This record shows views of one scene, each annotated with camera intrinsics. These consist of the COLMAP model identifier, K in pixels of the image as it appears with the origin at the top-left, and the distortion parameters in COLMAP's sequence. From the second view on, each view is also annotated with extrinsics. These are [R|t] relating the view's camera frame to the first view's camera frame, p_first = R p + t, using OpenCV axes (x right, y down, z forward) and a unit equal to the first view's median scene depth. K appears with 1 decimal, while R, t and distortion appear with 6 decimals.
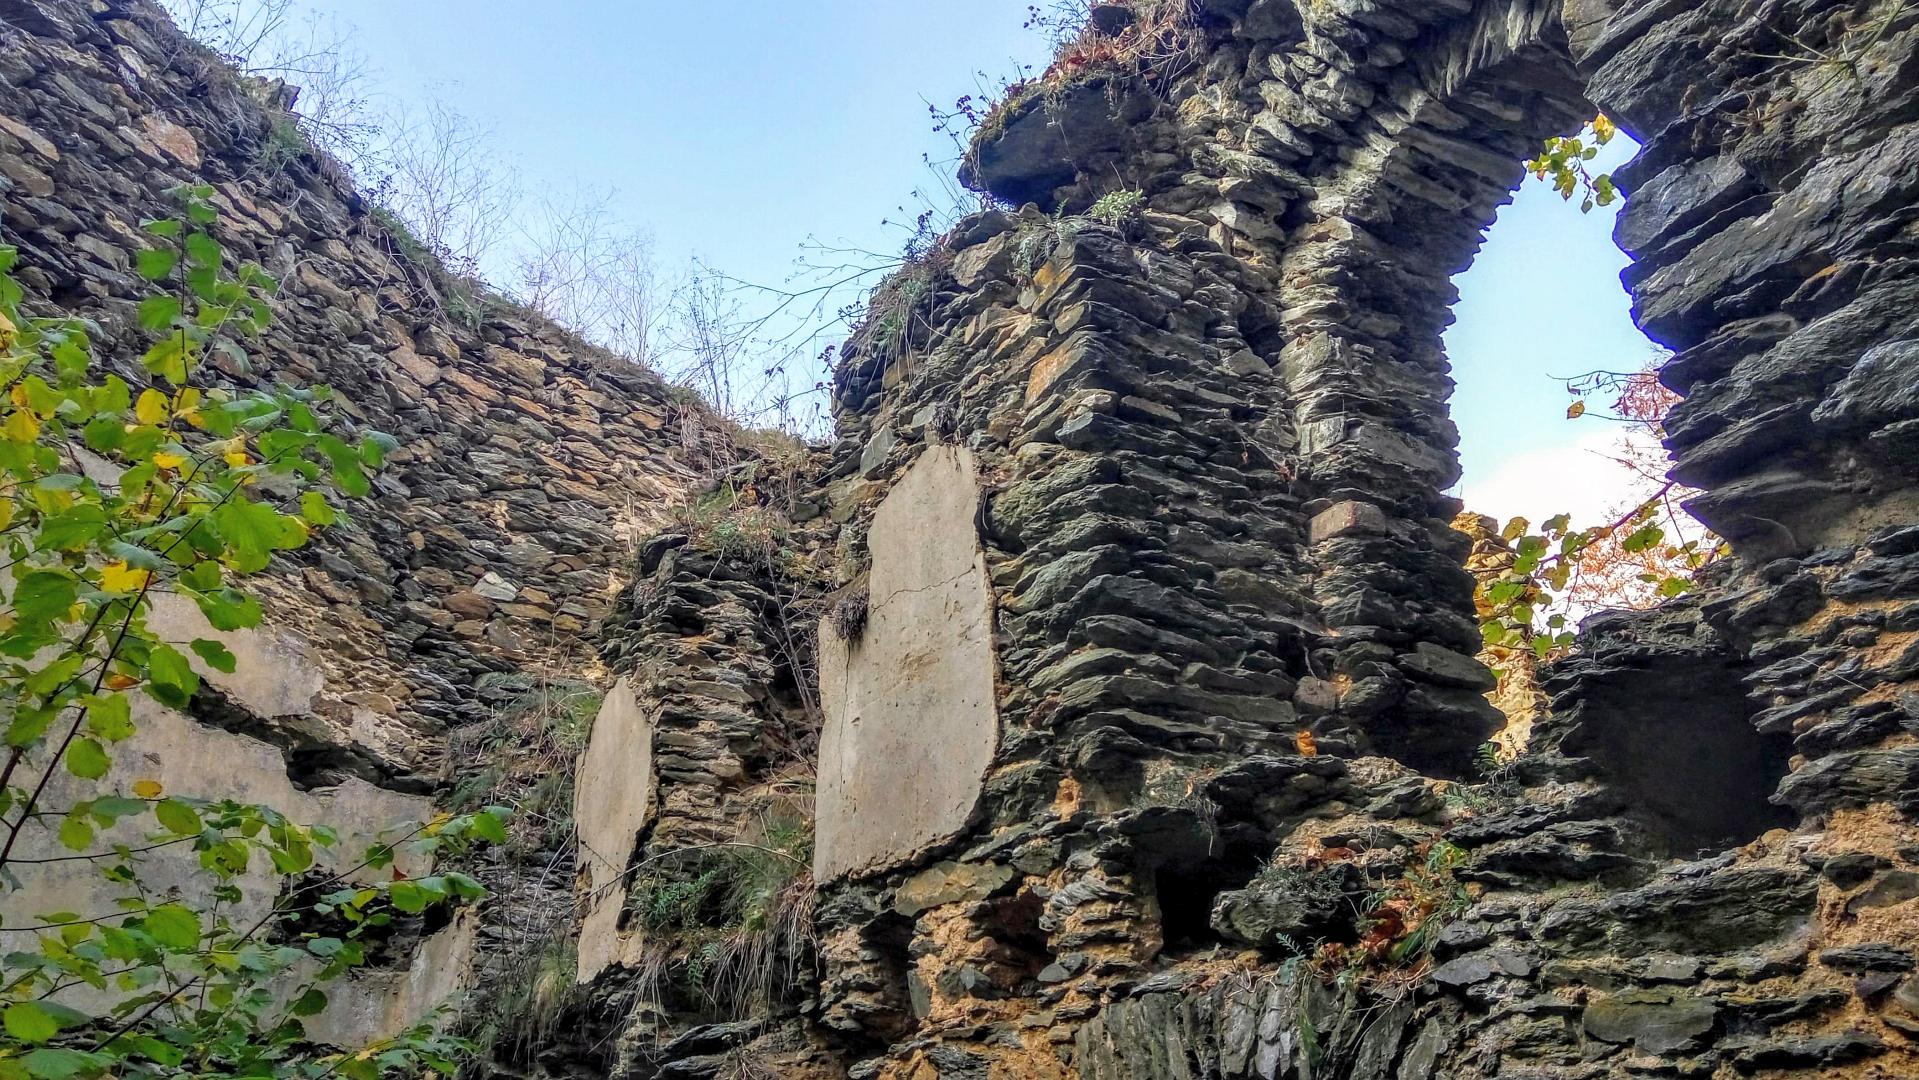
lens RADIAL K [[1509.5, 0, 957.3], [0, 1509.5, 498.9], [0, 0, 1]] dist [0.113101, -0.122635]
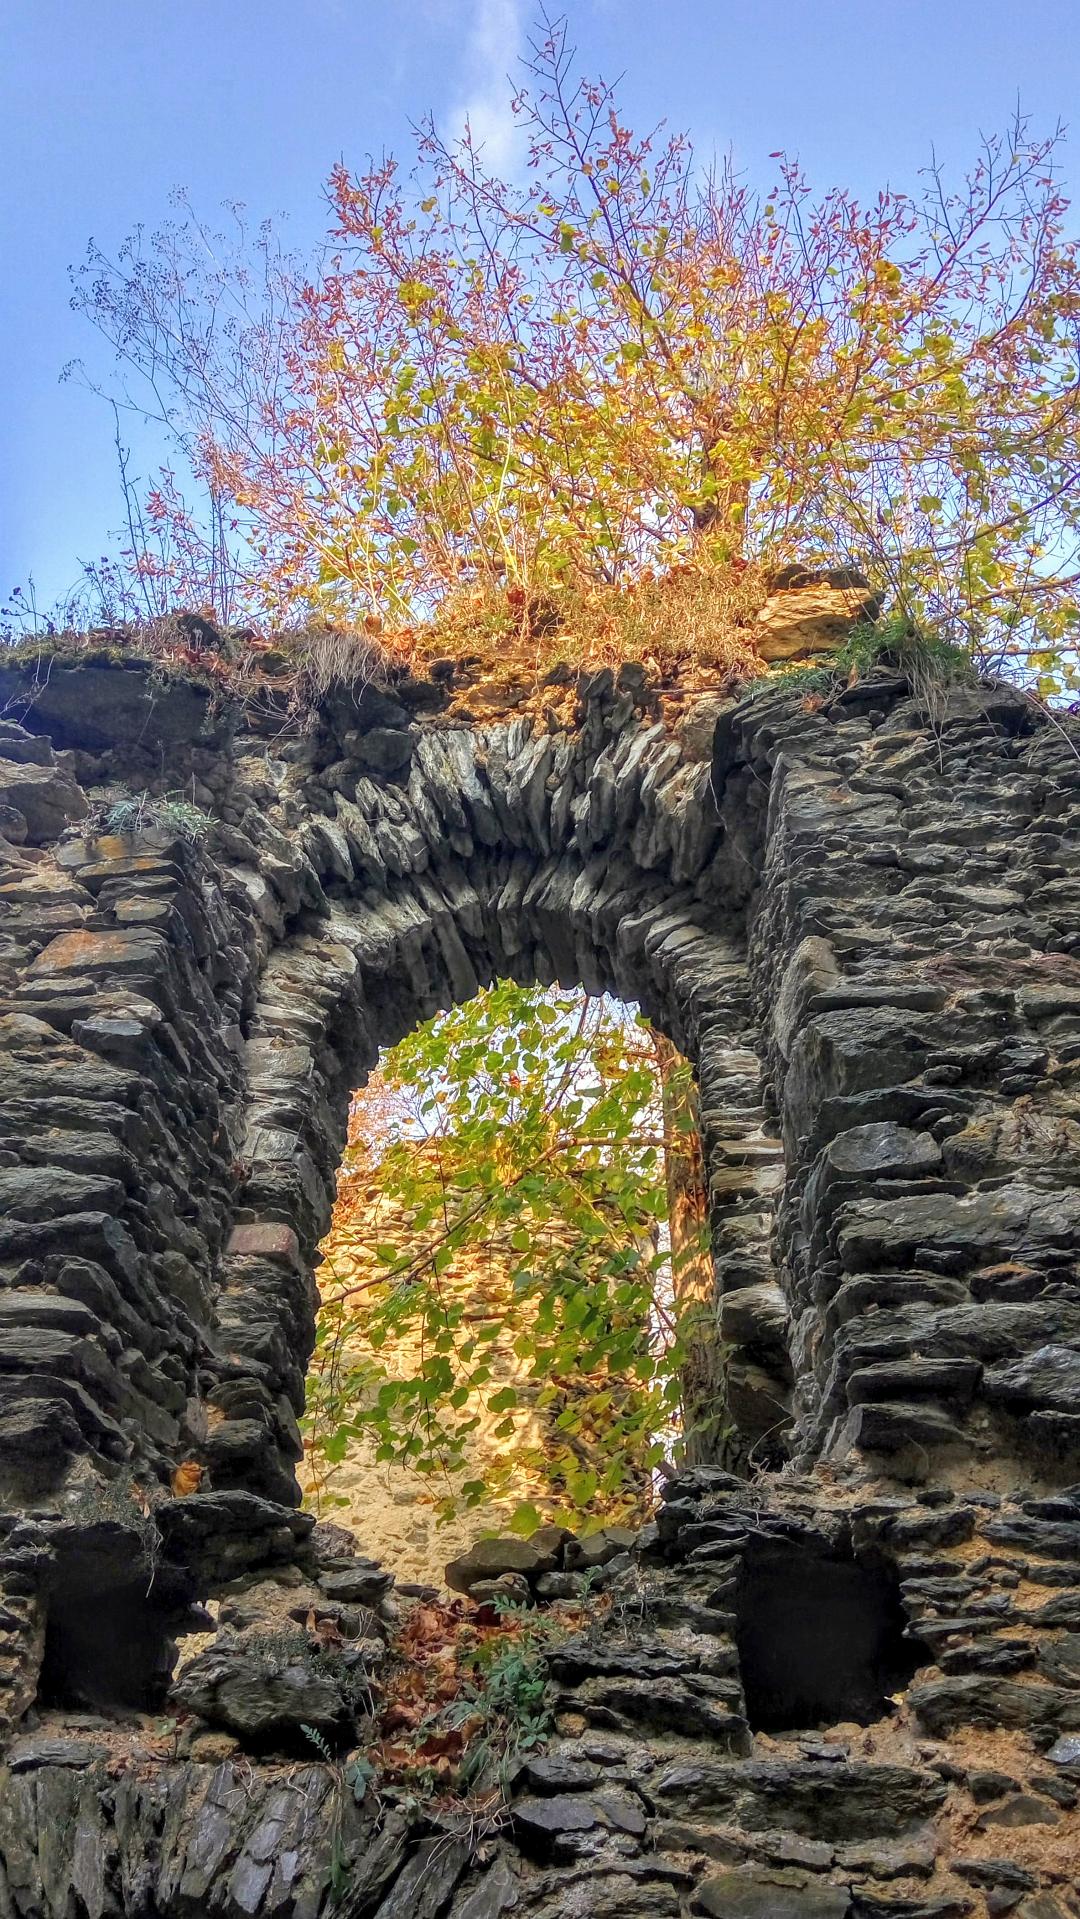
lens RADIAL K [[1496.0, 0, 561.9], [0, 1496.0, 926.9], [0, 0, 1]] dist [0.084407, -0.092530]
pose [[0.602747, 0.497965, 0.623480, -0.534791], [-0.371063, 0.866666, -0.333471, 0.149676], [-0.706405, -0.030352, 0.707157, 0.363166]]
